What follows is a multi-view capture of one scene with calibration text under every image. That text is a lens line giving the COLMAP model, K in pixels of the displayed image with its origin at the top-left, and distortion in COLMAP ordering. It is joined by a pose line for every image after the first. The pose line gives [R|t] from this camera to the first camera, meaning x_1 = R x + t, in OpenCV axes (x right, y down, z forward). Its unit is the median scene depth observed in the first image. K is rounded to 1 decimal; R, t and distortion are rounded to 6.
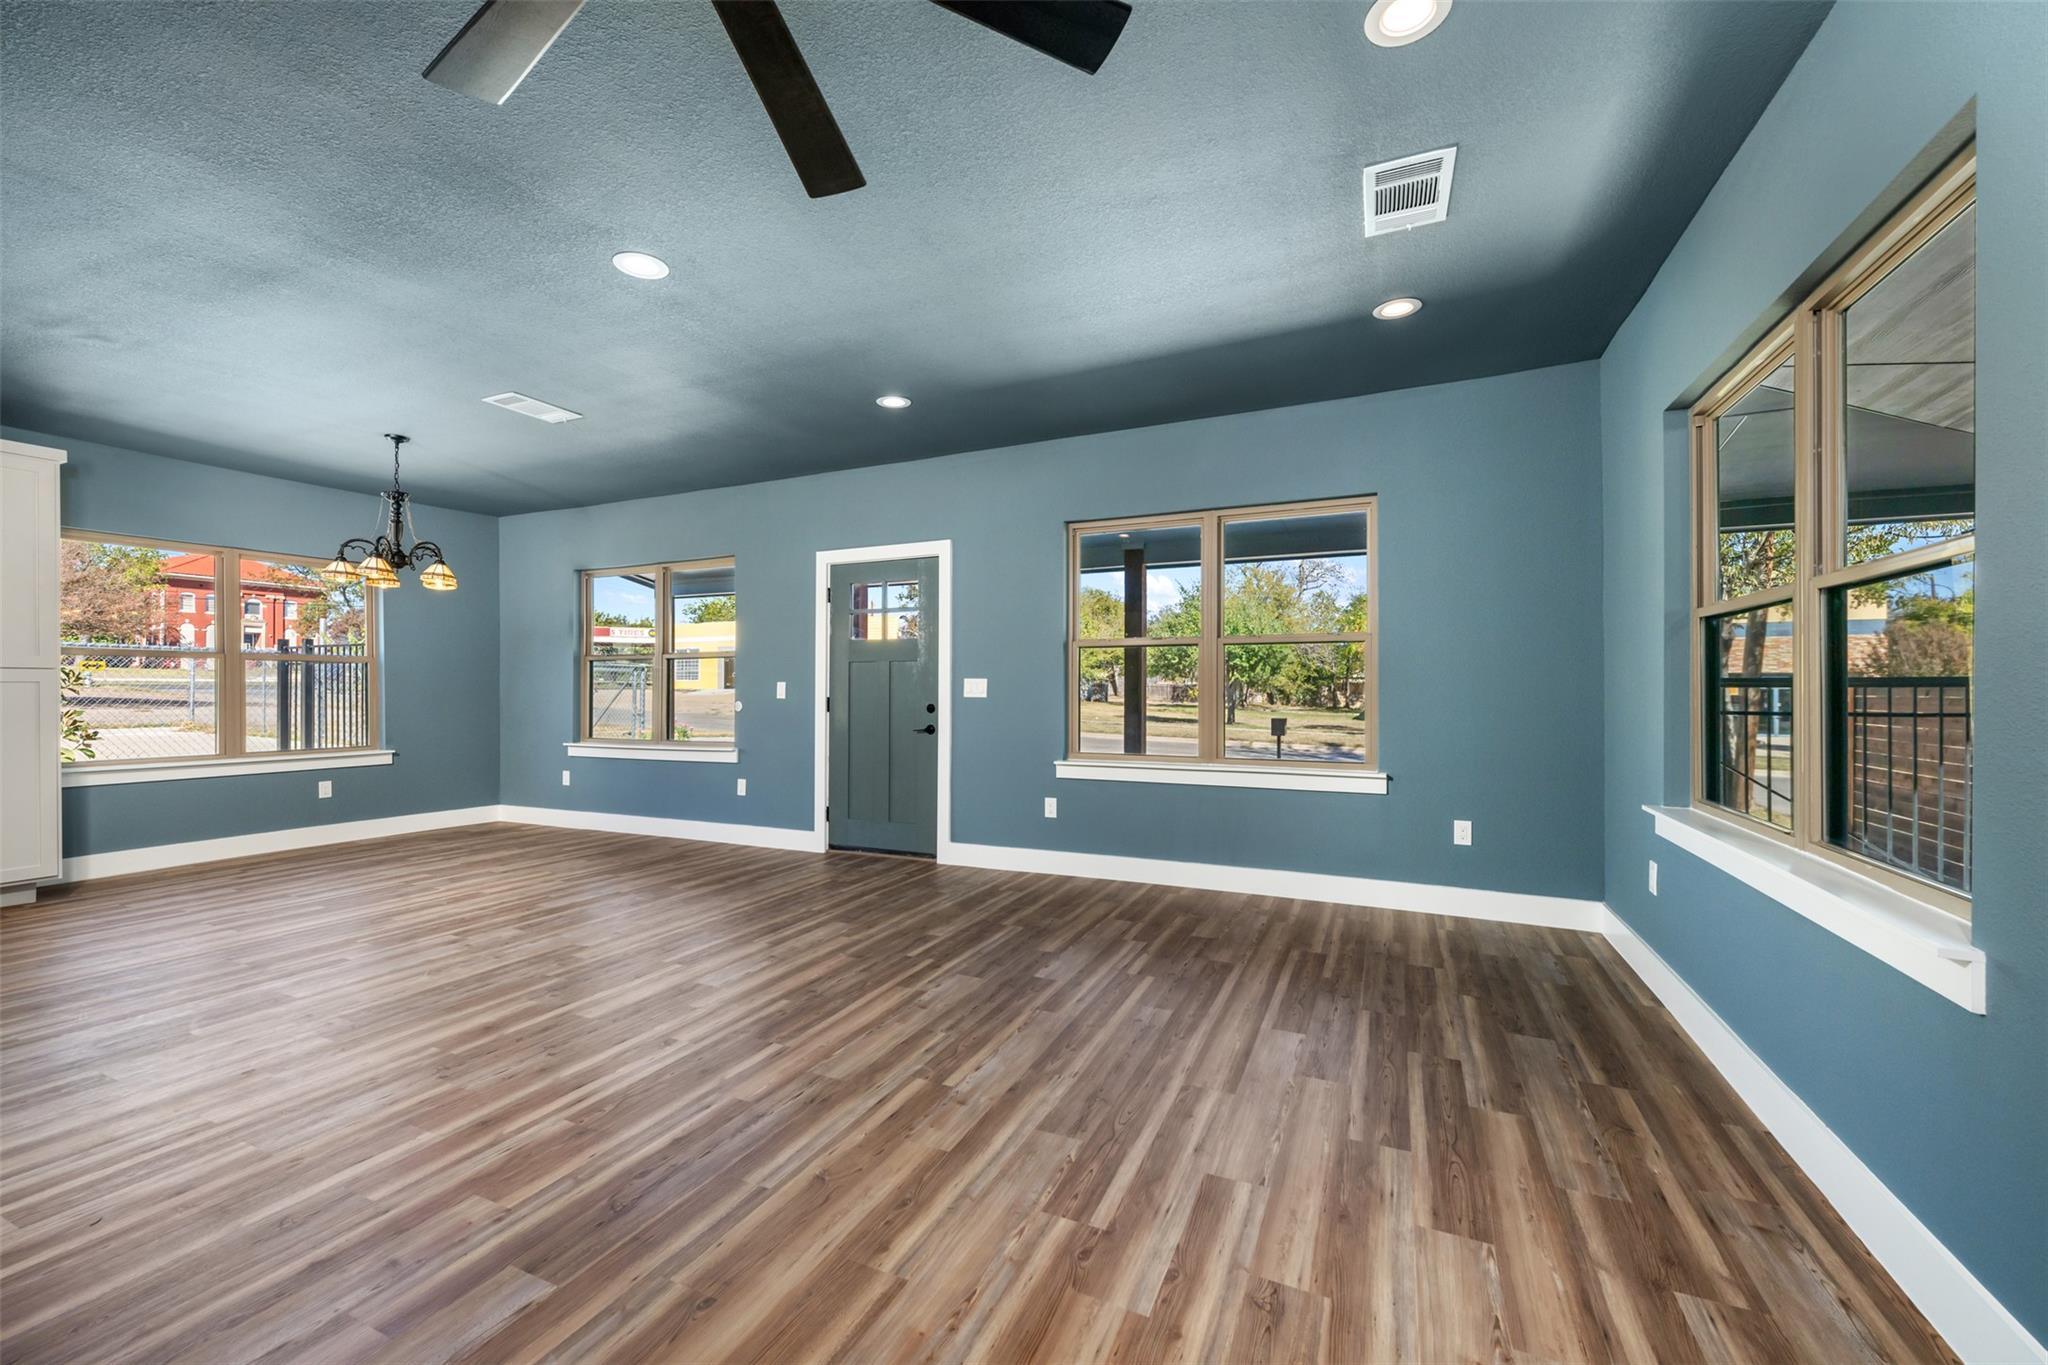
lens RADIAL K [[807.9, 0, 1018.0], [0, 807.9, 690.5], [0, 0, 1]] dist [-0.000371, -0.000176]
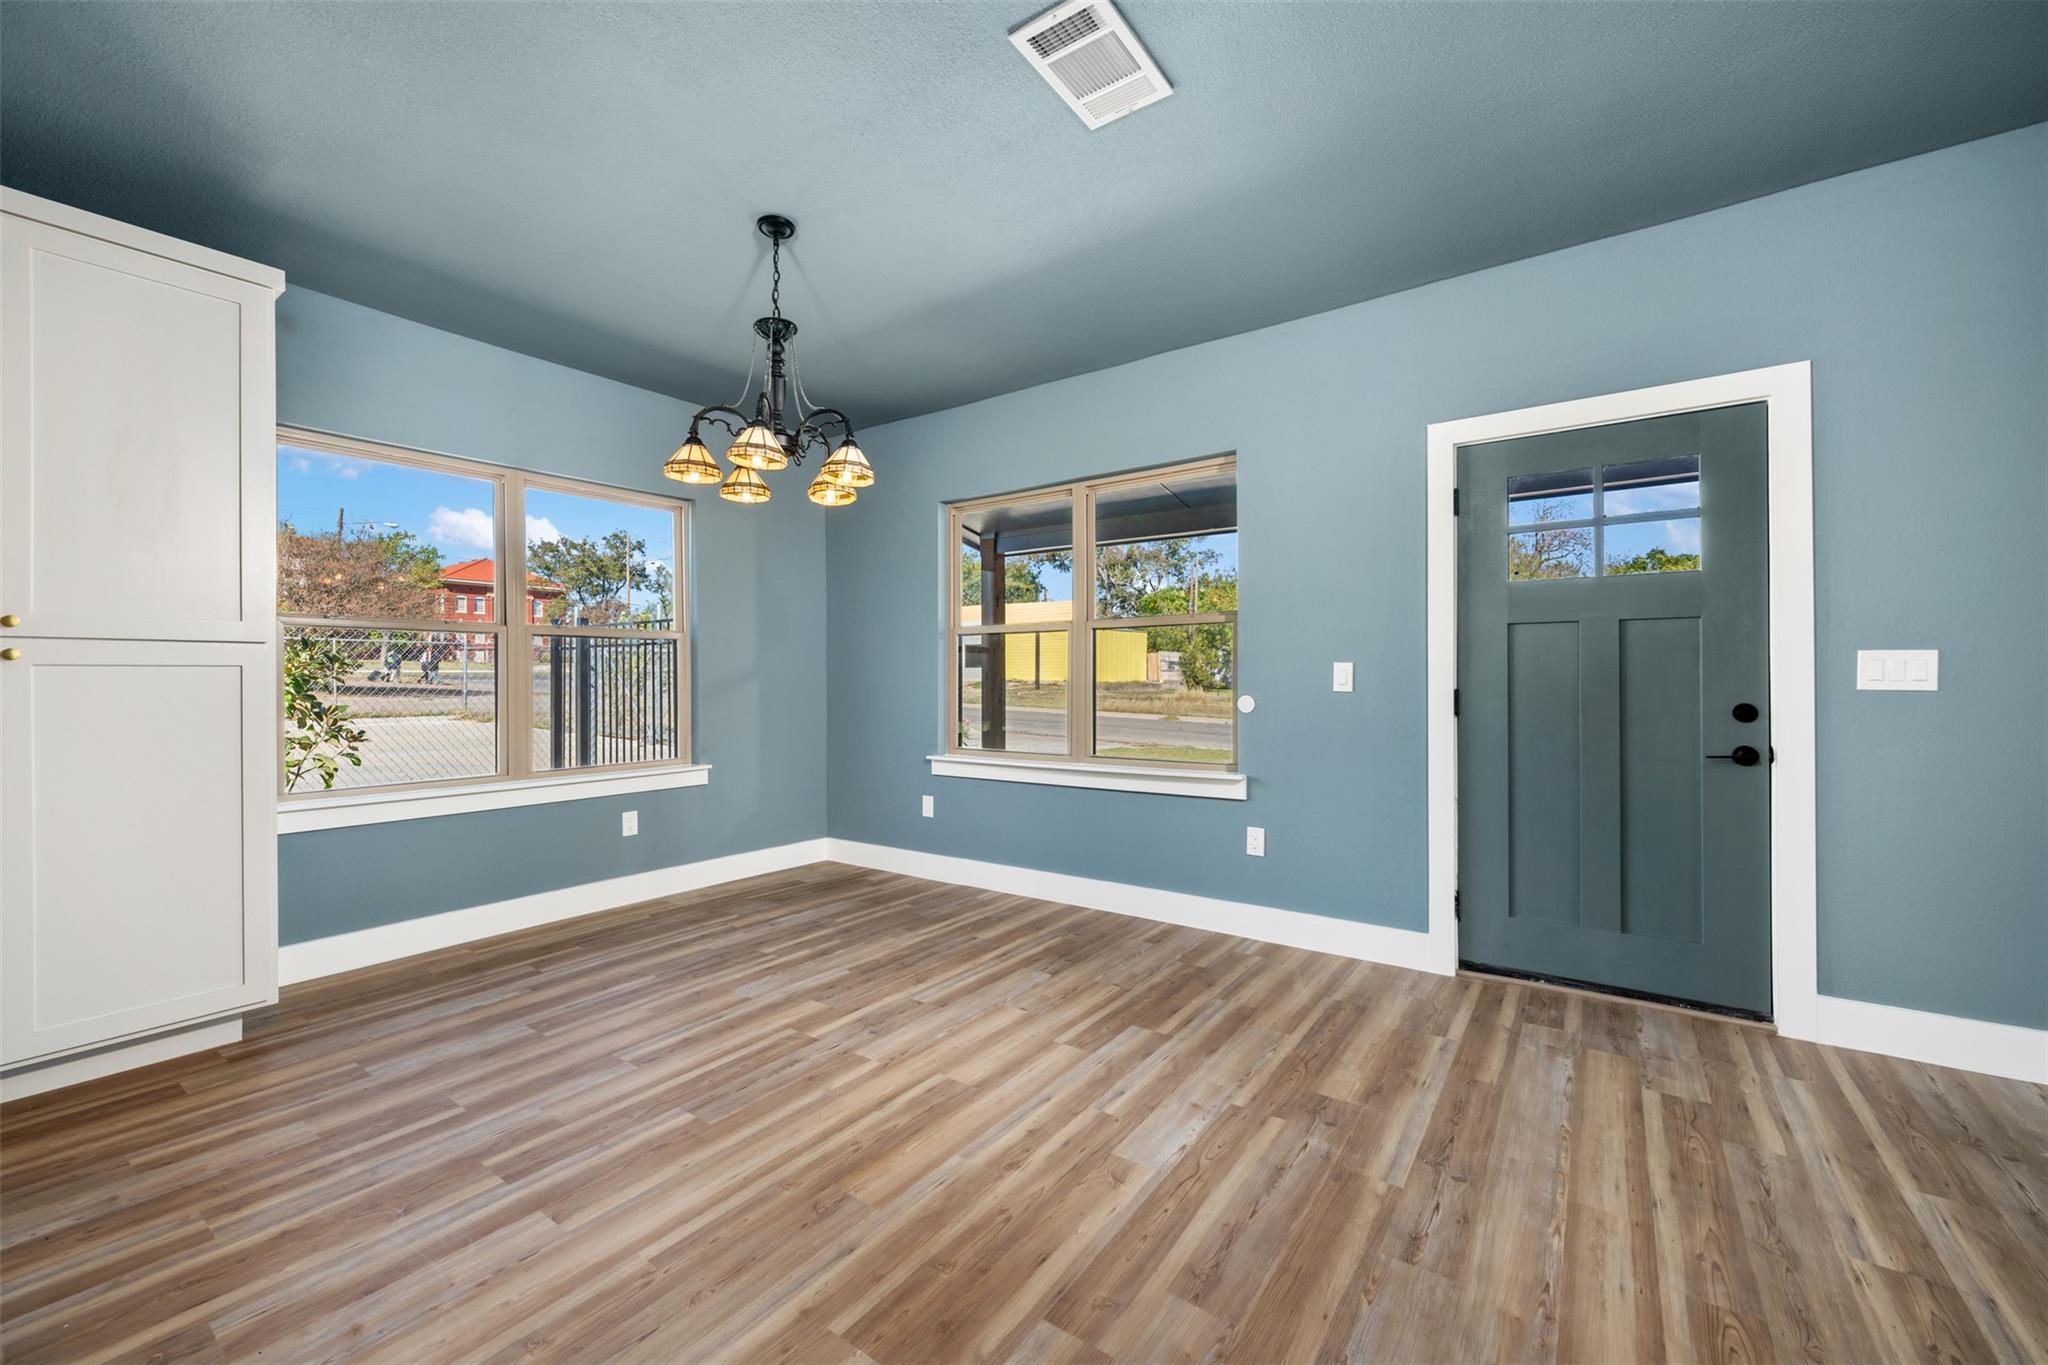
lens RADIAL K [[807.0, 0, 1023.5], [0, 807.0, 676.7], [0, 0, 1]] dist [-0.001657, -0.000048]
pose [[0.981862, -0.003658, -0.189560, -0.466604], [0.003475, 0.999993, -0.001296, -0.000622], [0.189564, 0.000614, 0.981868, 0.456548]]
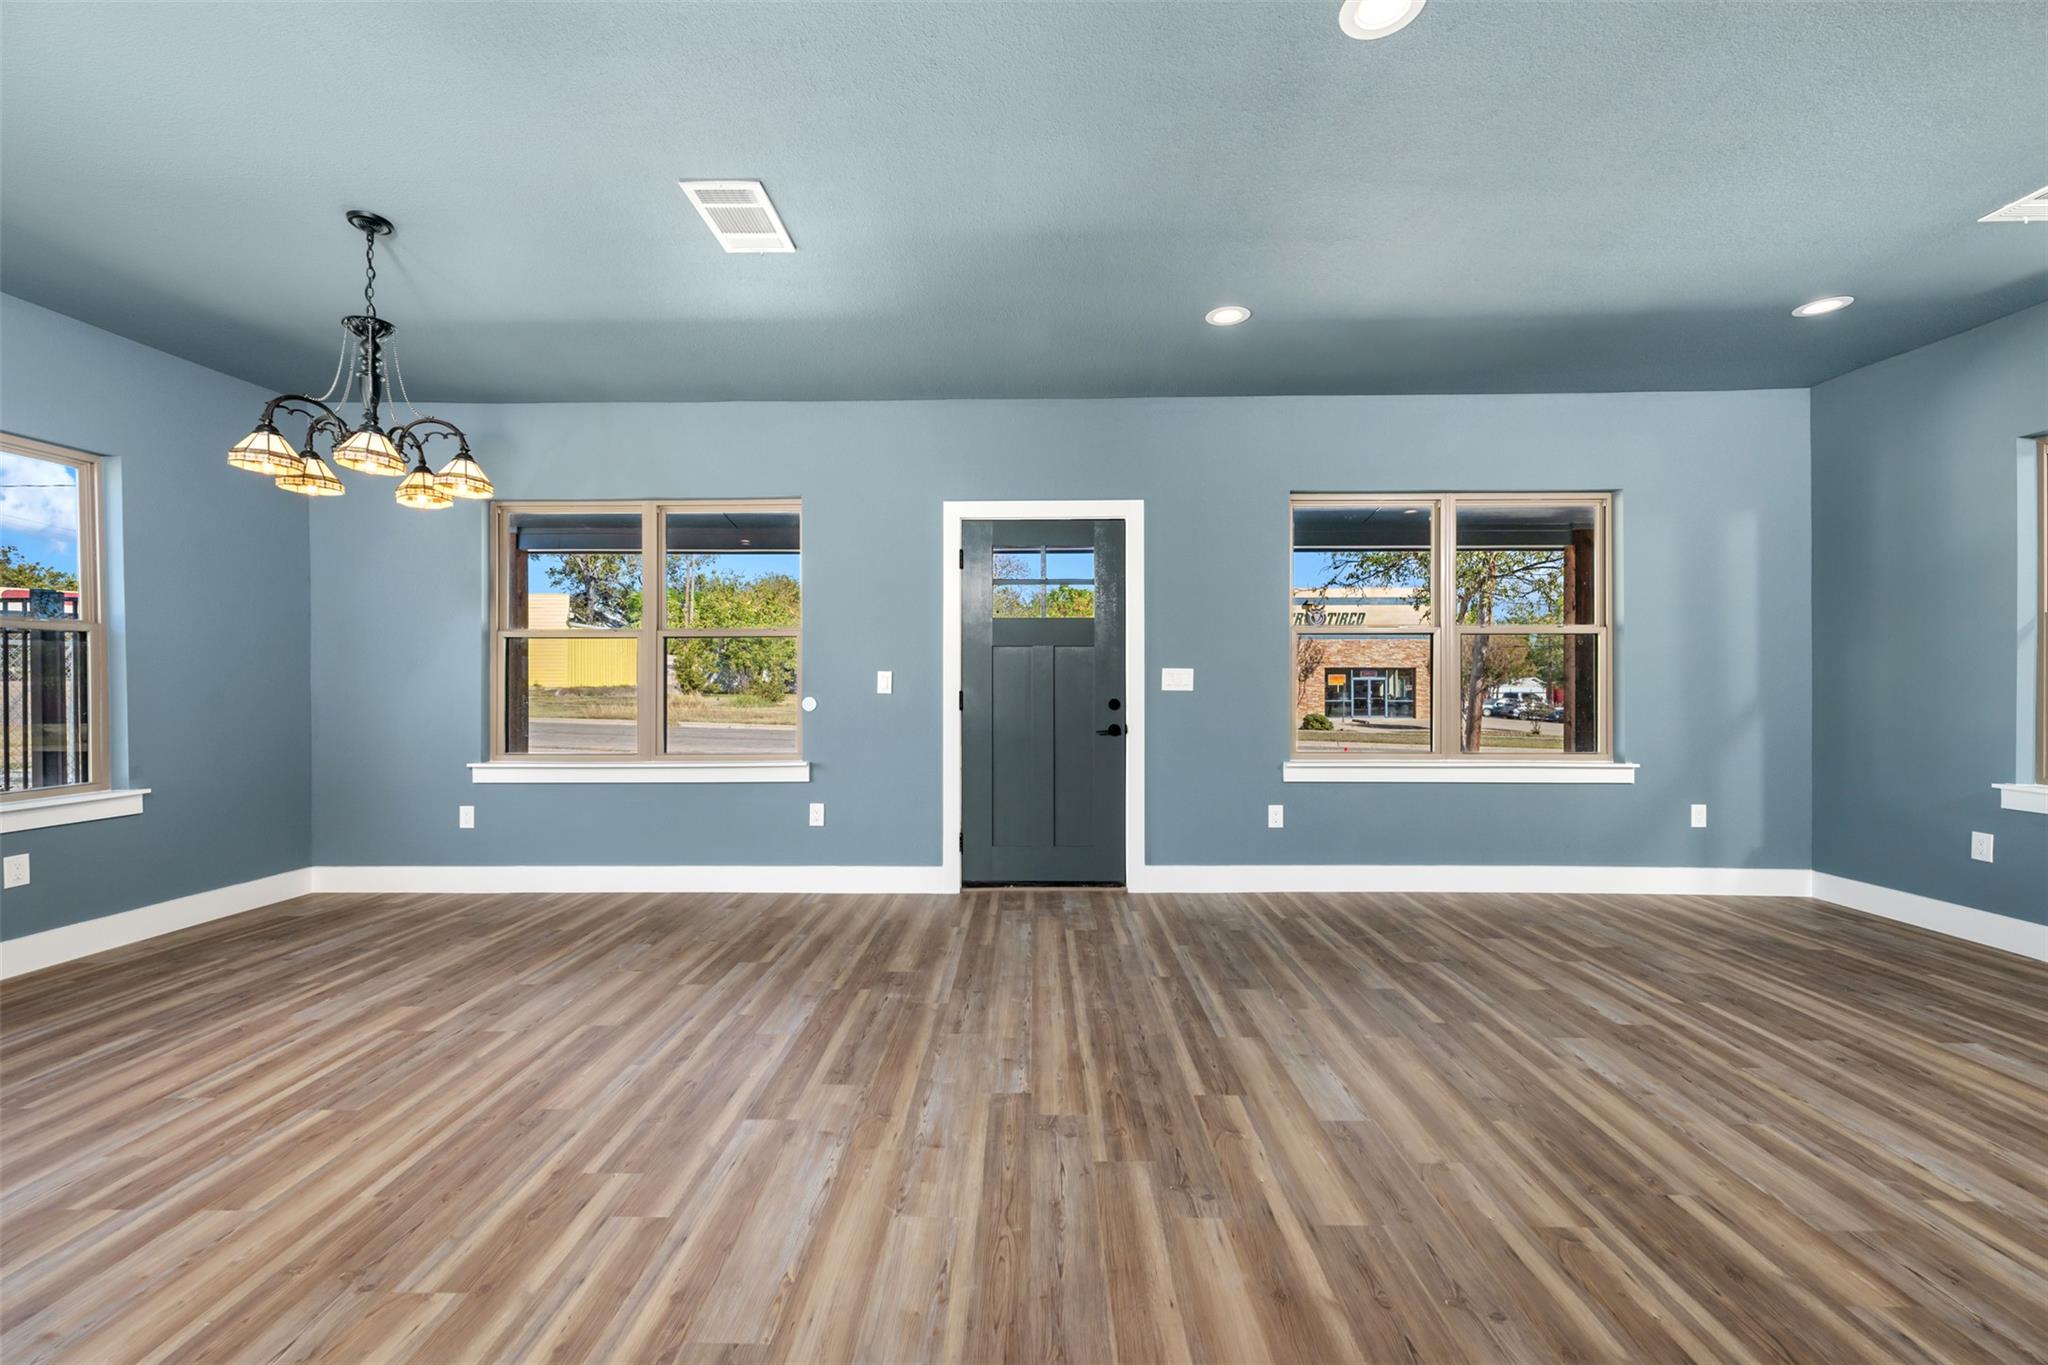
lens RADIAL K [[807.9, 0, 1018.0], [0, 807.9, 690.5], [0, 0, 1]] dist [-0.000371, -0.000176]
pose [[0.916520, -0.004500, 0.399964, -0.550270], [0.000001, 0.999937, 0.011249, -0.001265], [-0.399989, -0.010309, 0.916462, 0.301414]]
